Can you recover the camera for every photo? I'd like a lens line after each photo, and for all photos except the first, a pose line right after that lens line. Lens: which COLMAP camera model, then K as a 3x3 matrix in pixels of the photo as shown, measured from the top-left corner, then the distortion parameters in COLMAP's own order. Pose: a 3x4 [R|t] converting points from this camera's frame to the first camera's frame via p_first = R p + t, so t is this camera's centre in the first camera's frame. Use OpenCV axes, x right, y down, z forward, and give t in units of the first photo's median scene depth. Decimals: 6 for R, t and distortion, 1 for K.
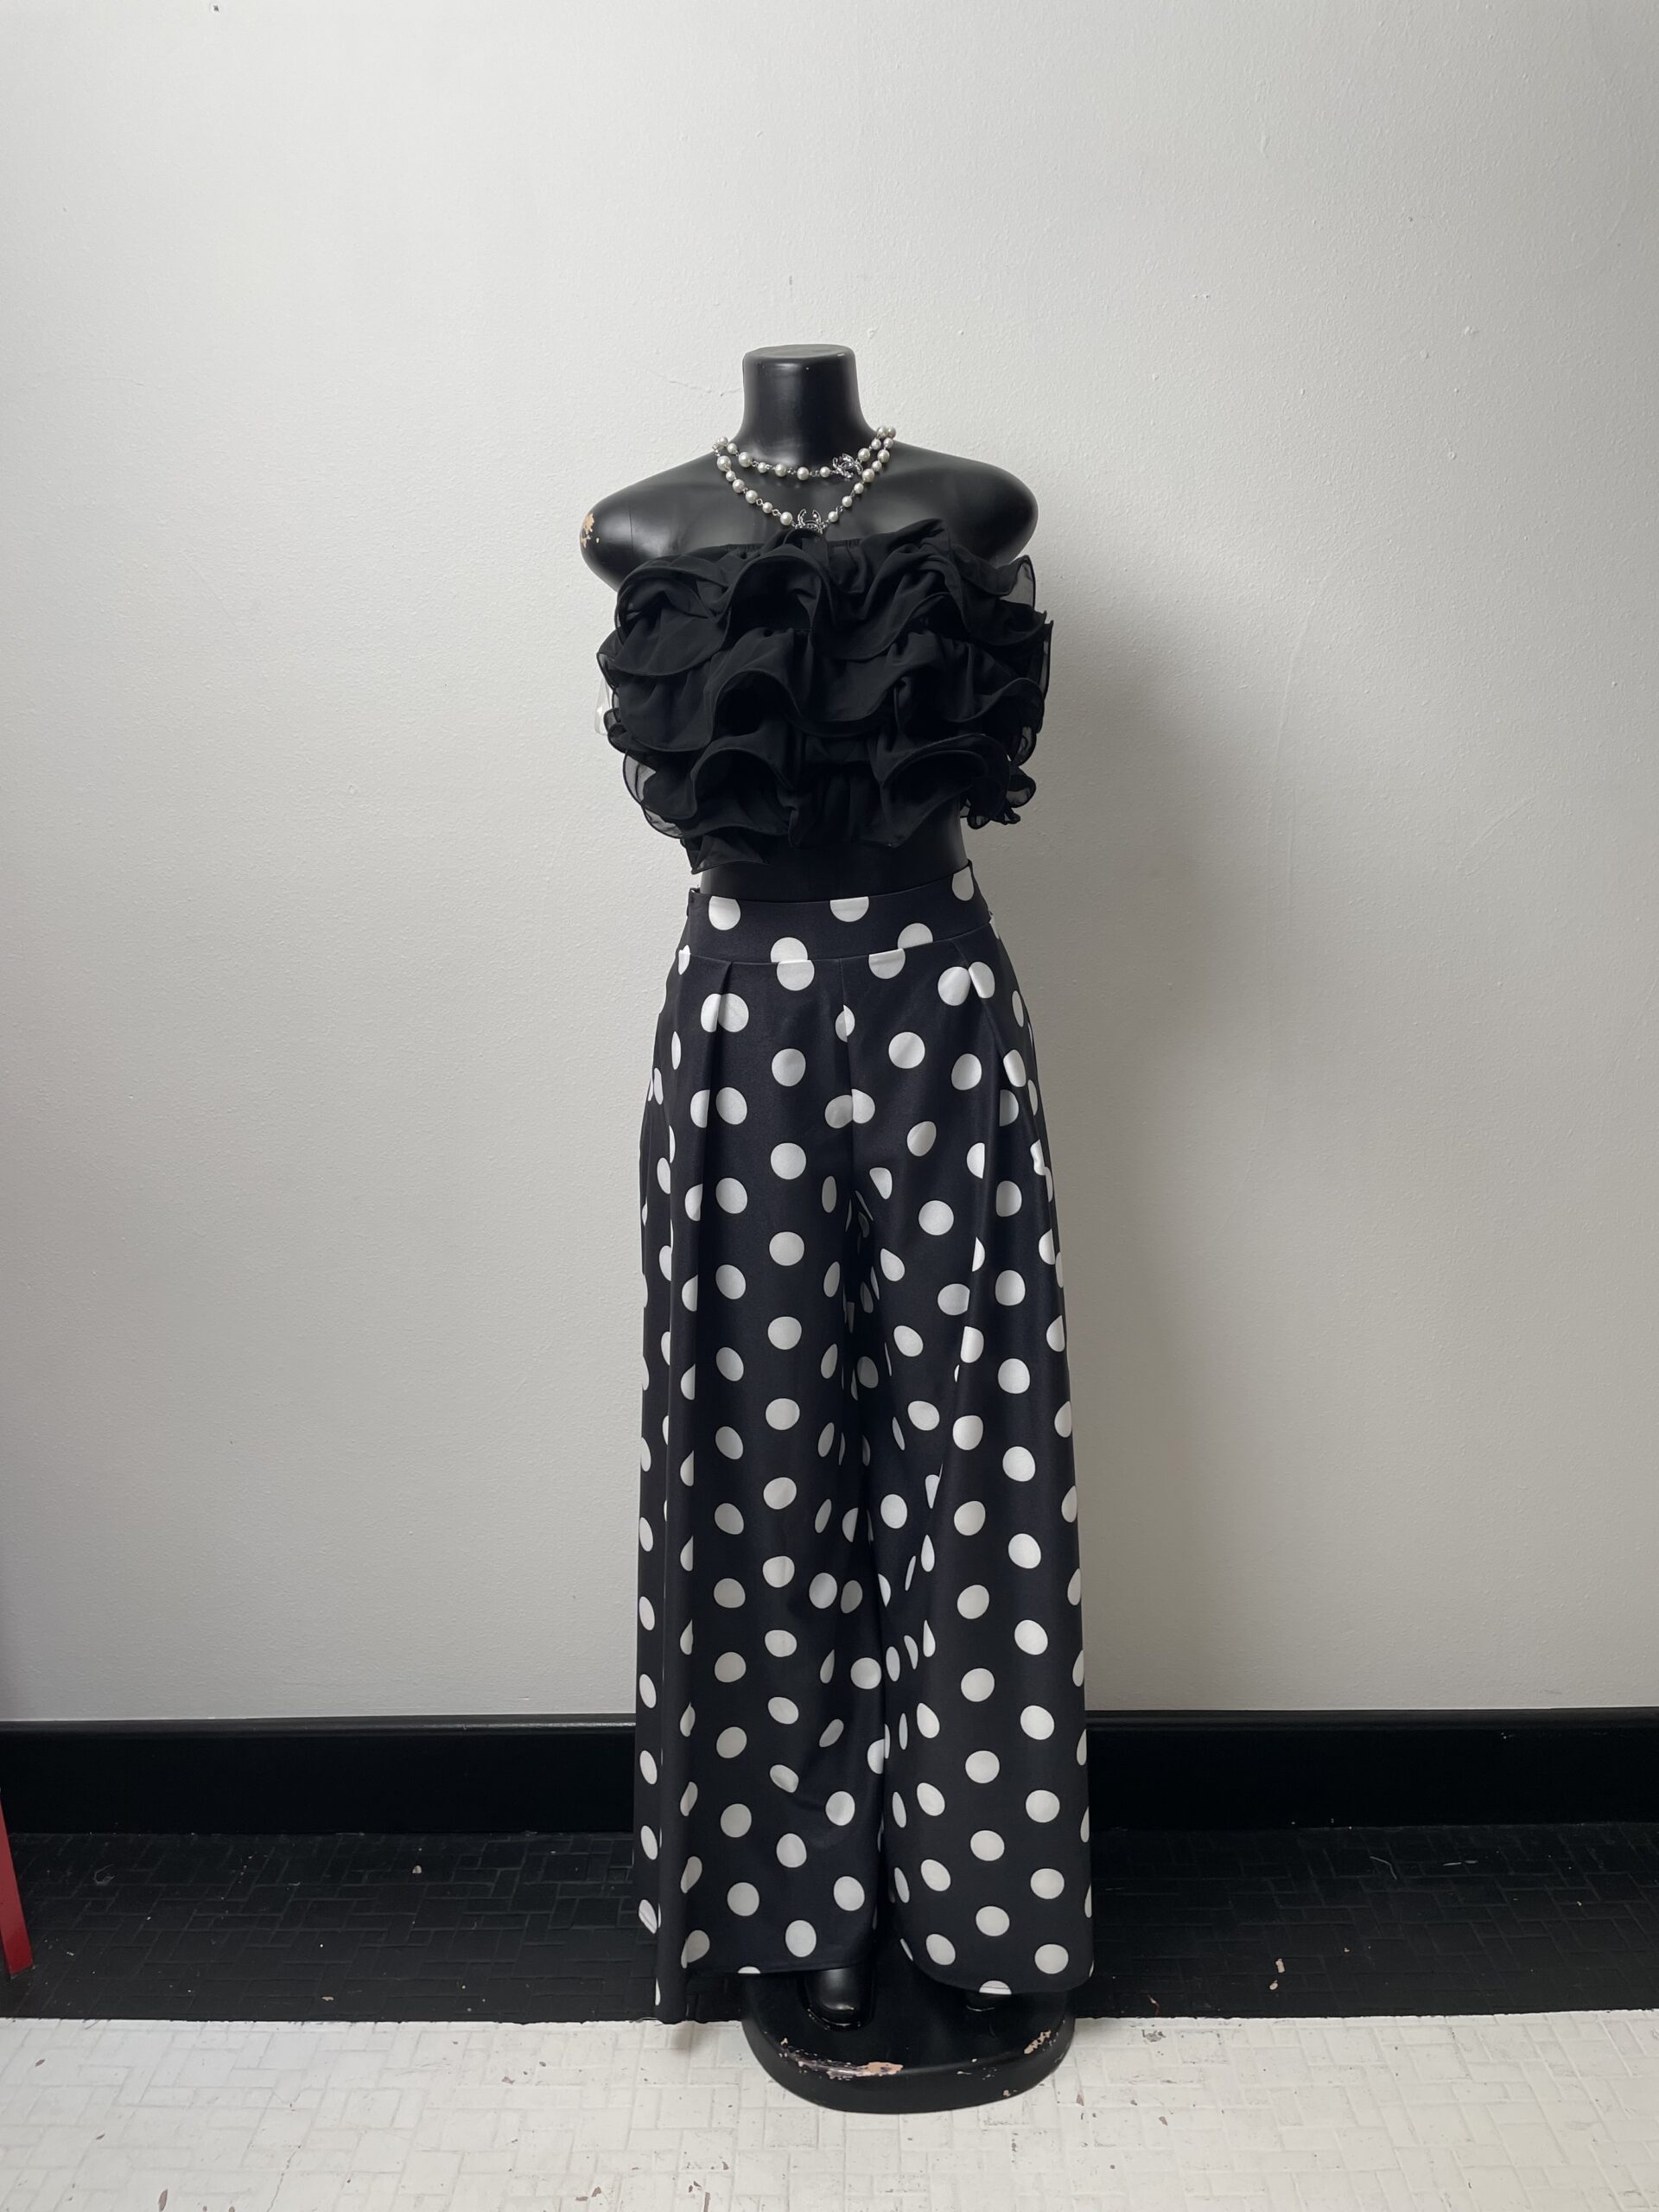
lens RADIAL K [[1697.5, 0, 838.4], [0, 1697.5, 1083.5], [0, 0, 1]] dist [0.076610, -0.108253]
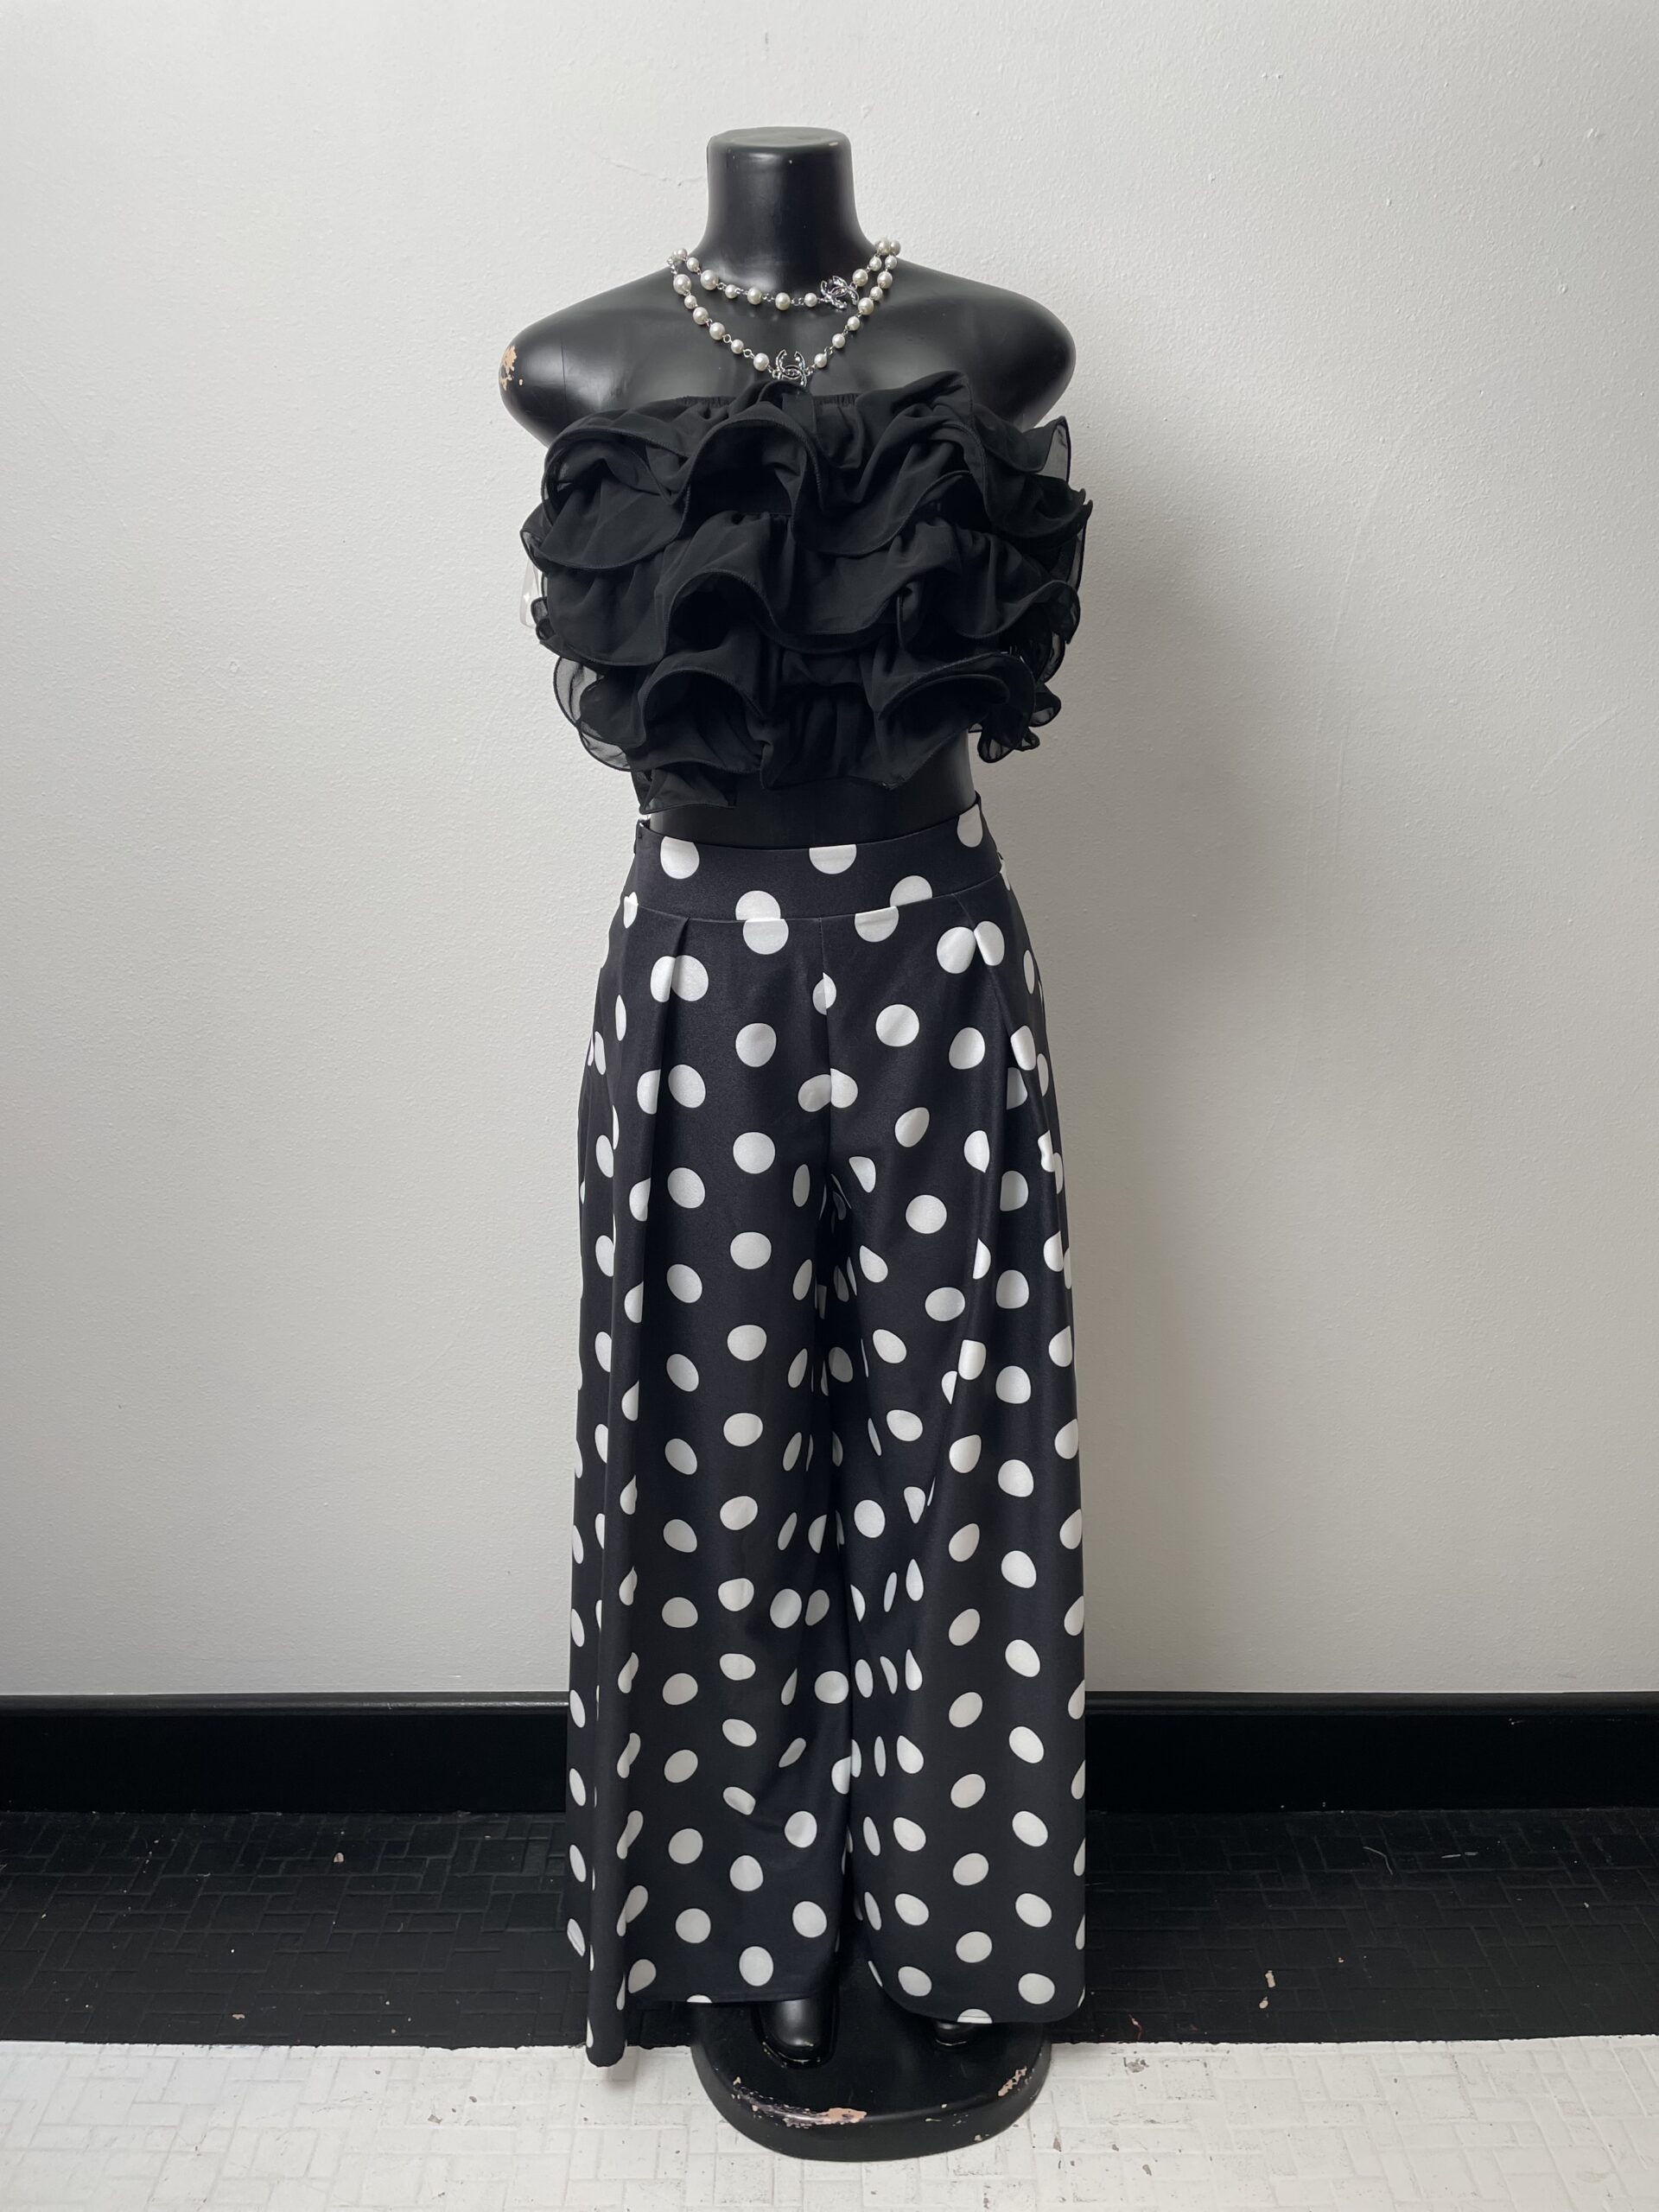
lens RADIAL K [[1697.5, 0, 839.1], [0, 1697.5, 1087.7], [0, 0, 1]] dist [0.076610, -0.108253]
pose [[0.999493, 0.013466, 0.028855, -0.010494], [-0.016659, 0.993404, 0.113447, -0.072761], [-0.027137, -0.113870, 0.993125, 0.145519]]
